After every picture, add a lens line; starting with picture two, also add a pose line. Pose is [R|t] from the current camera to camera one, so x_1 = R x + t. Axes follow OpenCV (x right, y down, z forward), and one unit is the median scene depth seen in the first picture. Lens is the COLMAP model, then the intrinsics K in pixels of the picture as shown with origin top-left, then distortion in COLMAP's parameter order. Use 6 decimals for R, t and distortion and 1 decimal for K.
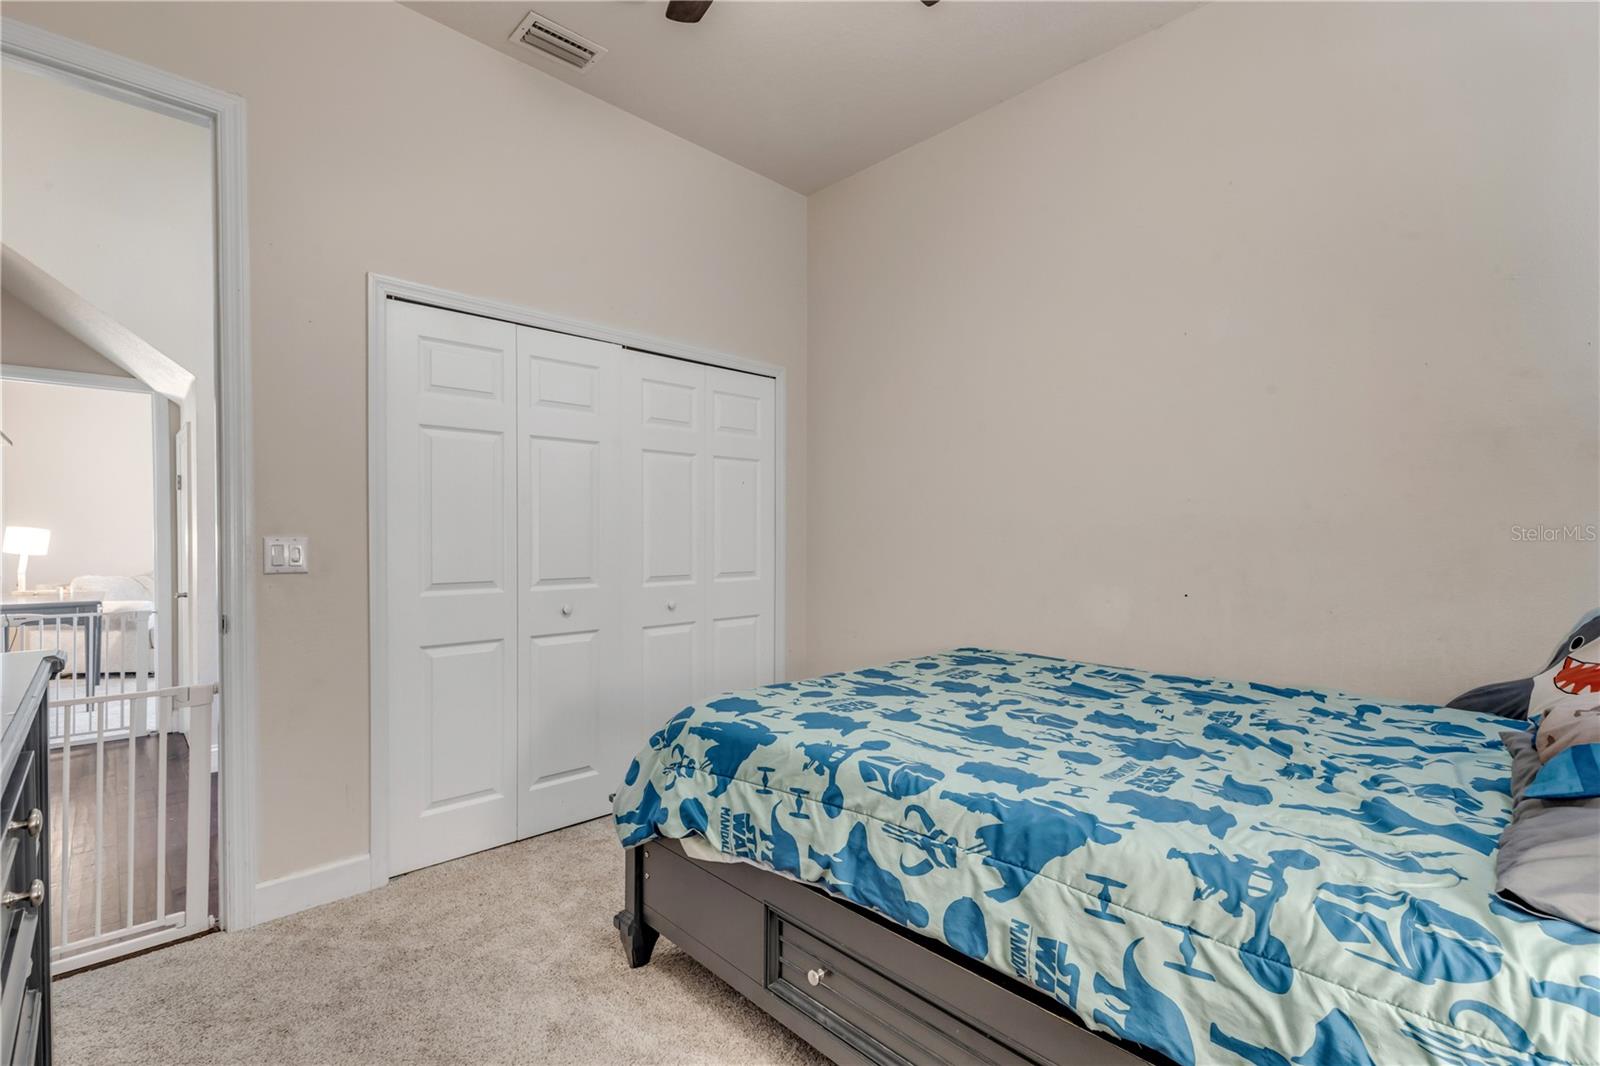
lens RADIAL K [[723.2, 0, 798.6], [0, 723.2, 538.5], [0, 0, 1]] dist [0.002027, 0.001763]
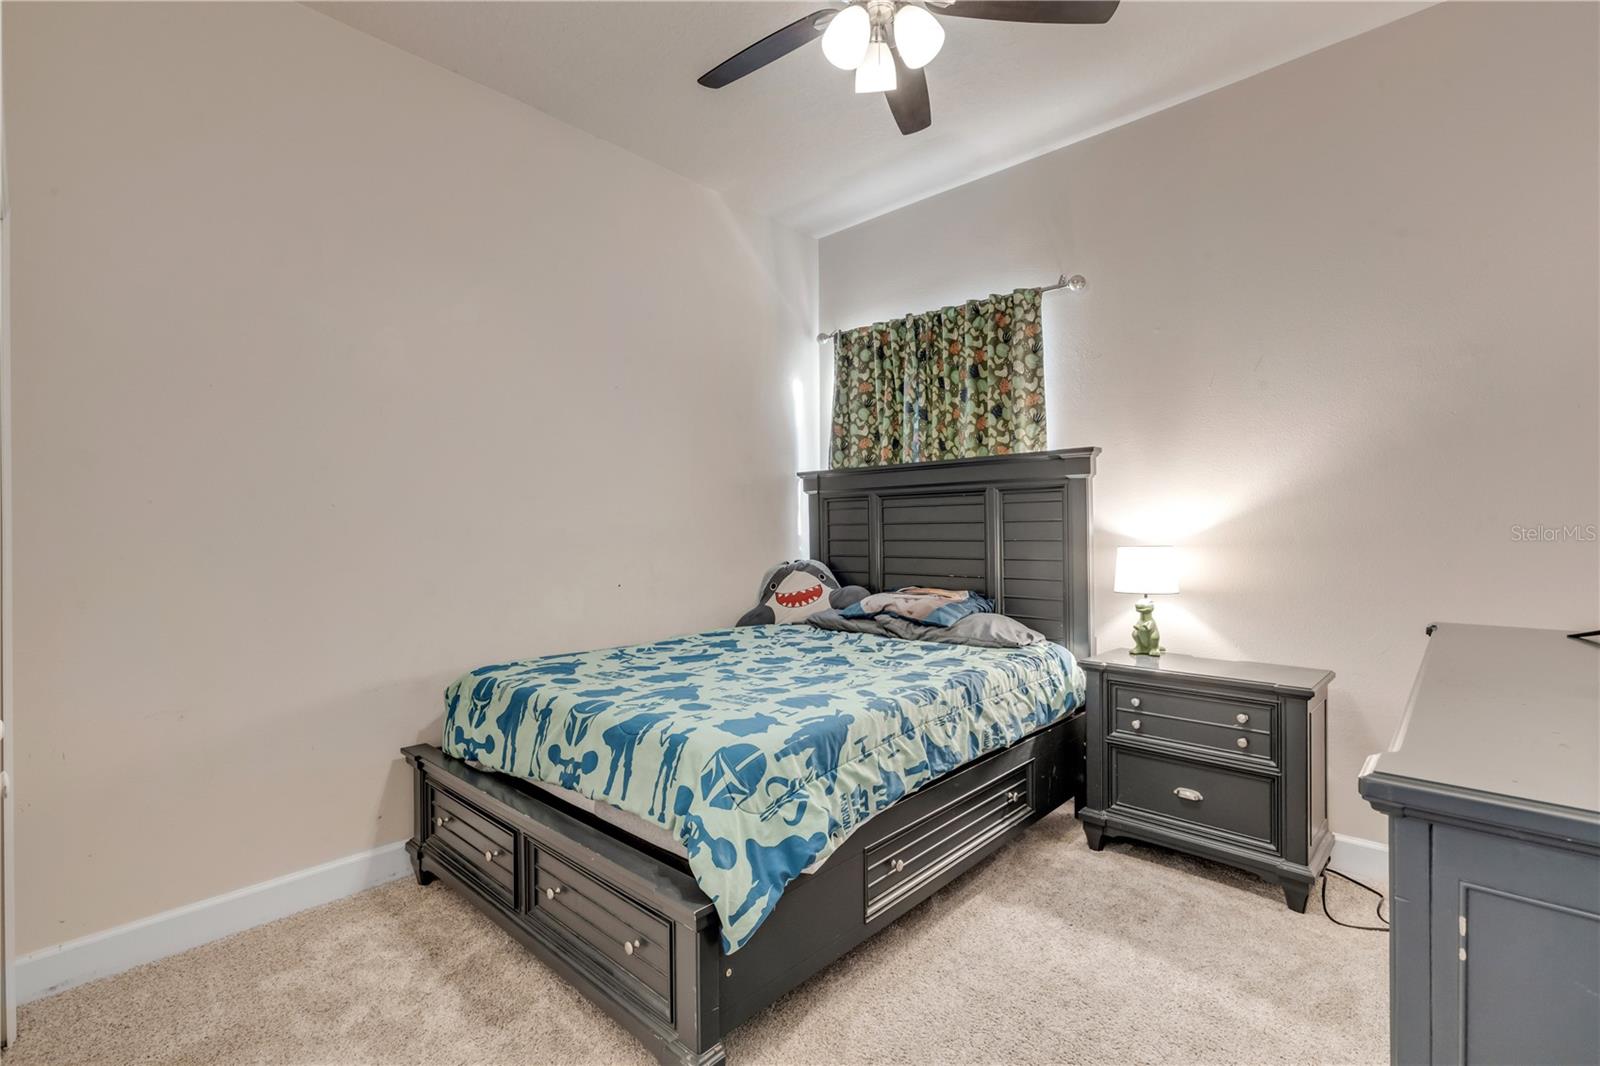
lens RADIAL K [[723.2, 0, 798.5], [0, 723.2, 527.2], [0, 0, 1]] dist [0.002027, 0.001763]
pose [[-0.062709, -0.005056, 0.998019, -1.157156], [0.006044, 0.999967, 0.005446, -0.039261], [-0.998014, 0.006374, -0.062677, 1.100994]]
